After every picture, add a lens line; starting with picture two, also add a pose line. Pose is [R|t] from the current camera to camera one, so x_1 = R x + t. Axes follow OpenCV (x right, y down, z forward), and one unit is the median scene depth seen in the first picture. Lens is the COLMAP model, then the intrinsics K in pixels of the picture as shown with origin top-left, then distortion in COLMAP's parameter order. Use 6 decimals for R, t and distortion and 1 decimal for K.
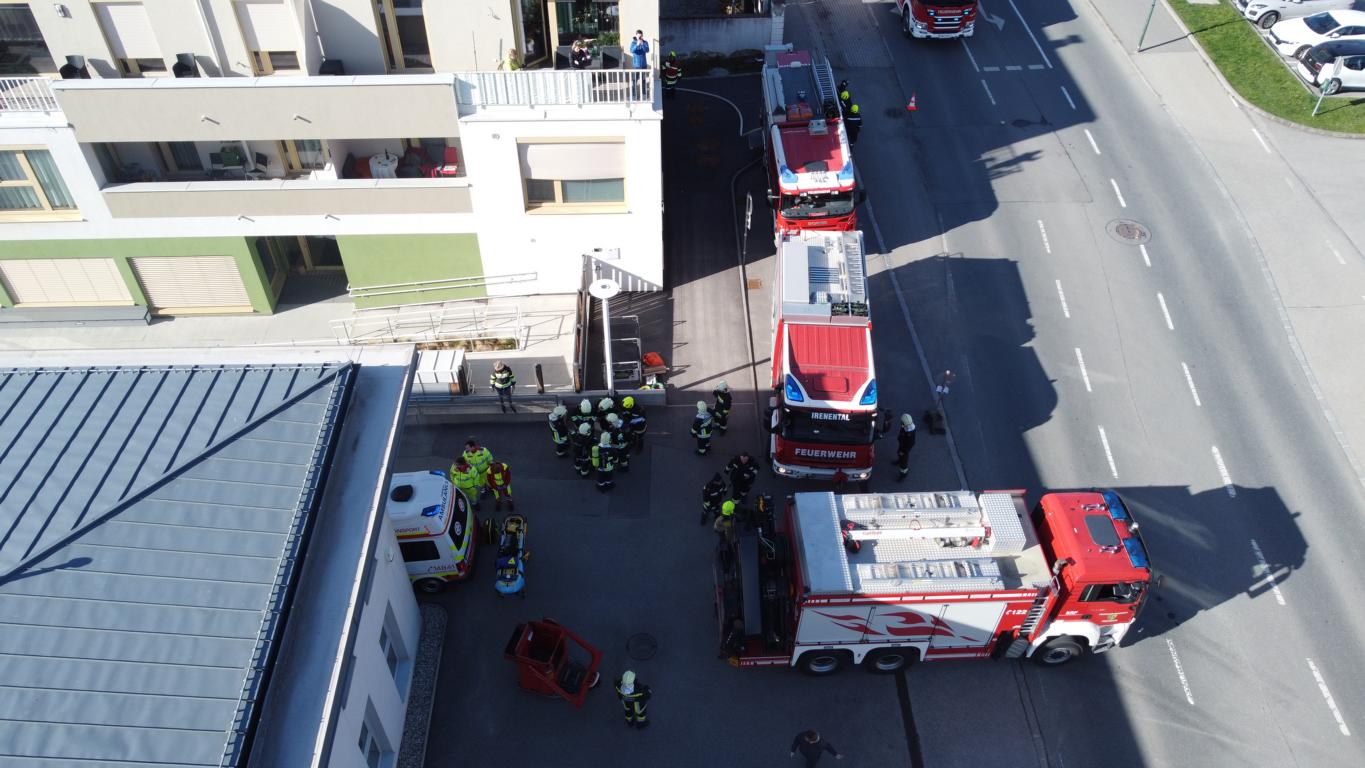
lens RADIAL K [[1031.2, 0, 677.7], [0, 1031.2, 386.6], [0, 0, 1]] dist [-0.006418, -0.003260]
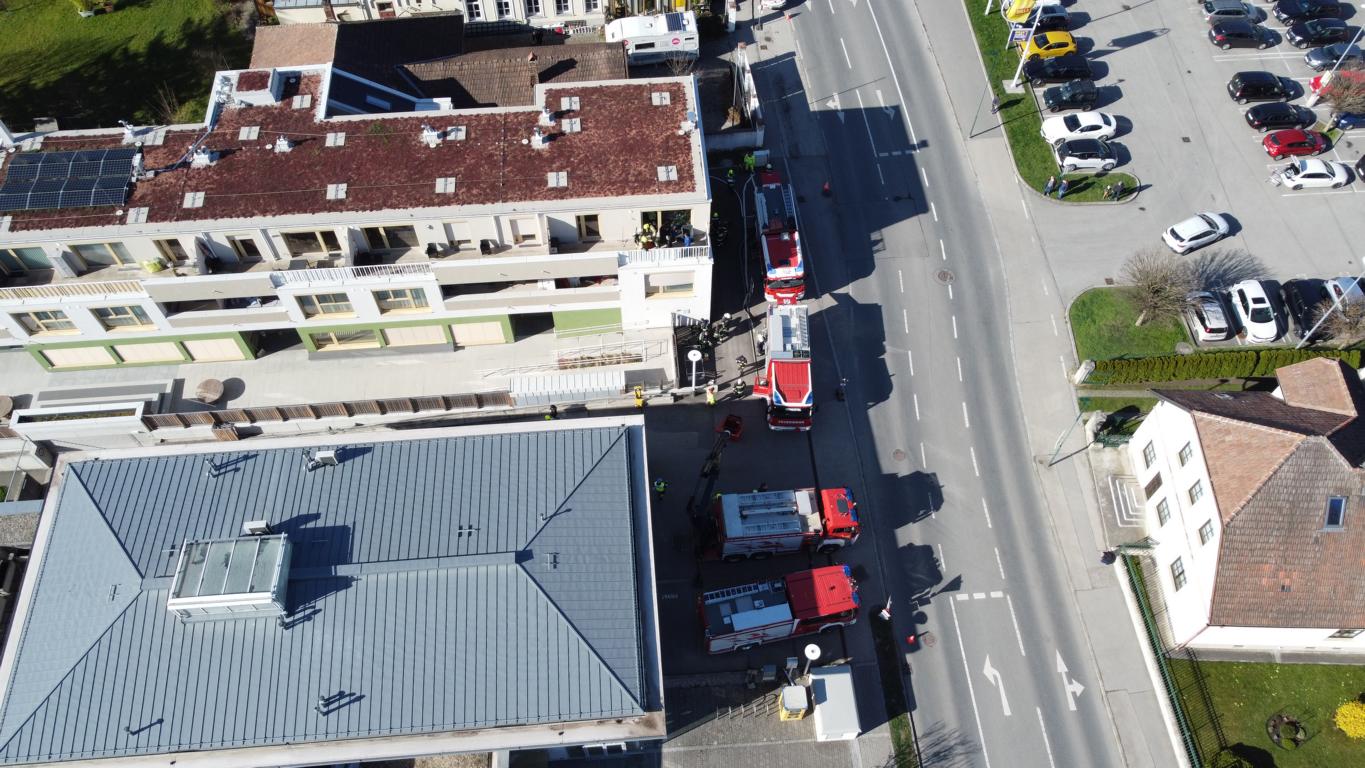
lens RADIAL K [[1031.2, 0, 677.7], [0, 1031.2, 386.6], [0, 0, 1]] dist [-0.006418, -0.003260]
pose [[0.998616, -0.044848, 0.027459, -0.143088], [0.037623, 0.974142, 0.222784, -0.442668], [-0.036741, -0.221443, 0.974481, -1.026201]]
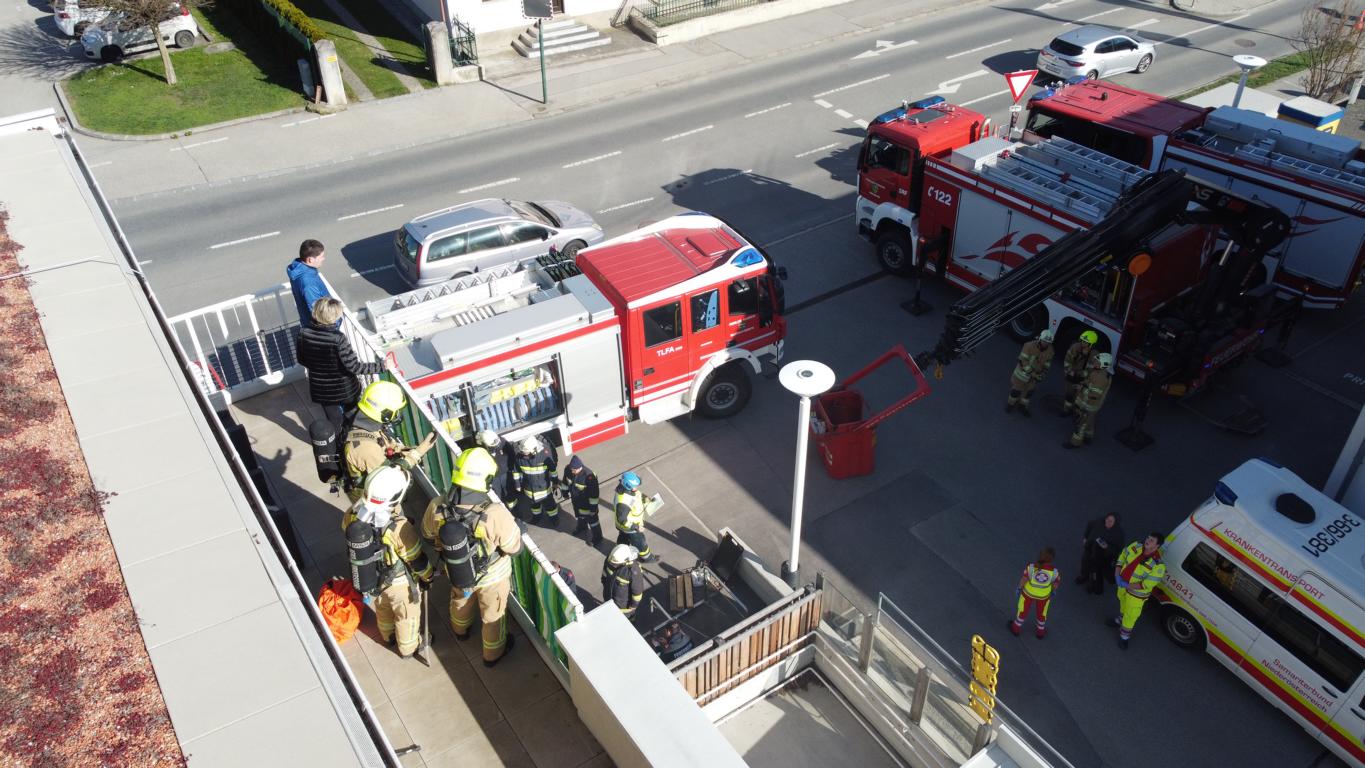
lens RADIAL K [[1031.2, 0, 677.7], [0, 1031.2, 386.6], [0, 0, 1]] dist [-0.006418, -0.003260]
pose [[-0.537491, -0.500075, 0.678991, -0.338903], [0.611251, 0.323649, 0.722235, -0.432107], [-0.580926, 0.803229, 0.131713, 0.796171]]
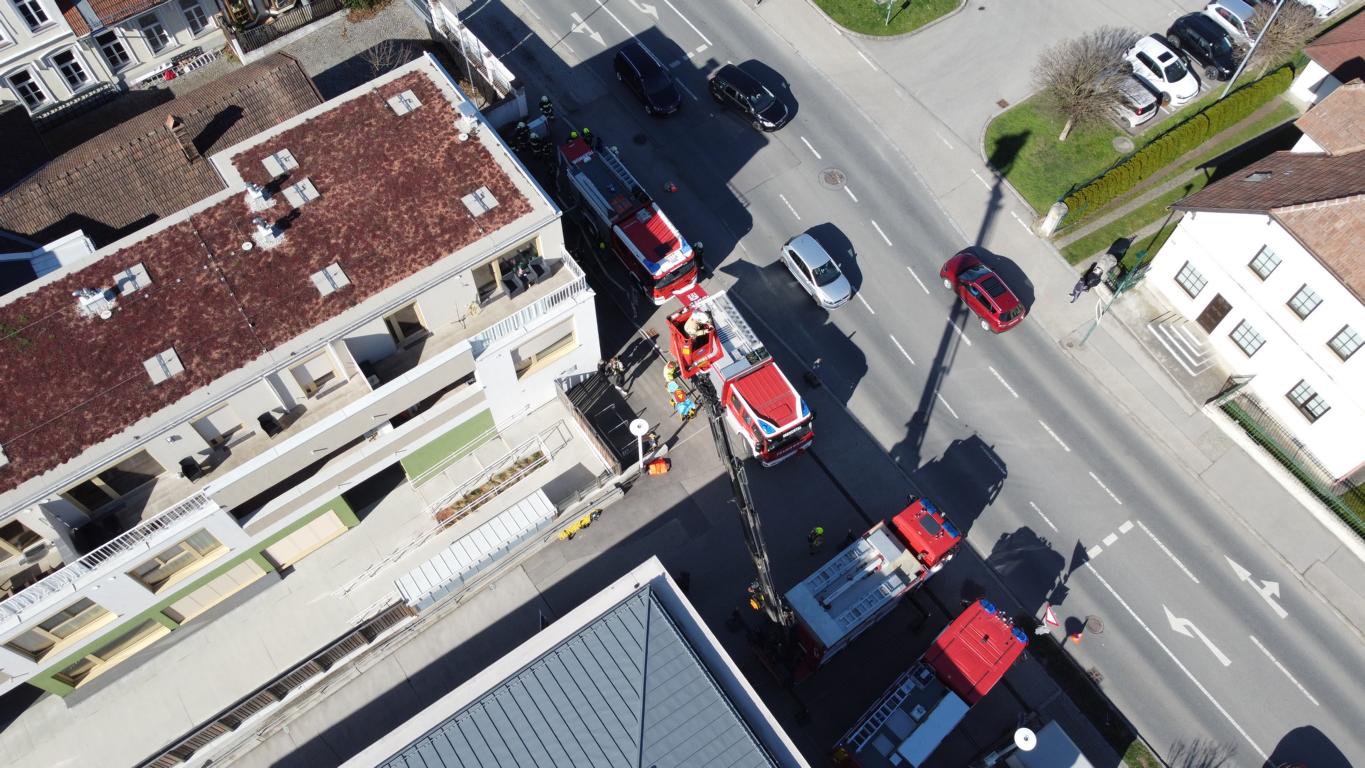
lens RADIAL K [[1031.2, 0, 677.7], [0, 1031.2, 386.6], [0, 0, 1]] dist [-0.006418, -0.003260]
pose [[0.829744, -0.487102, 0.272501, -0.346174], [0.391057, 0.855712, 0.338867, -0.542430], [-0.398245, -0.174609, 0.900507, -0.362286]]
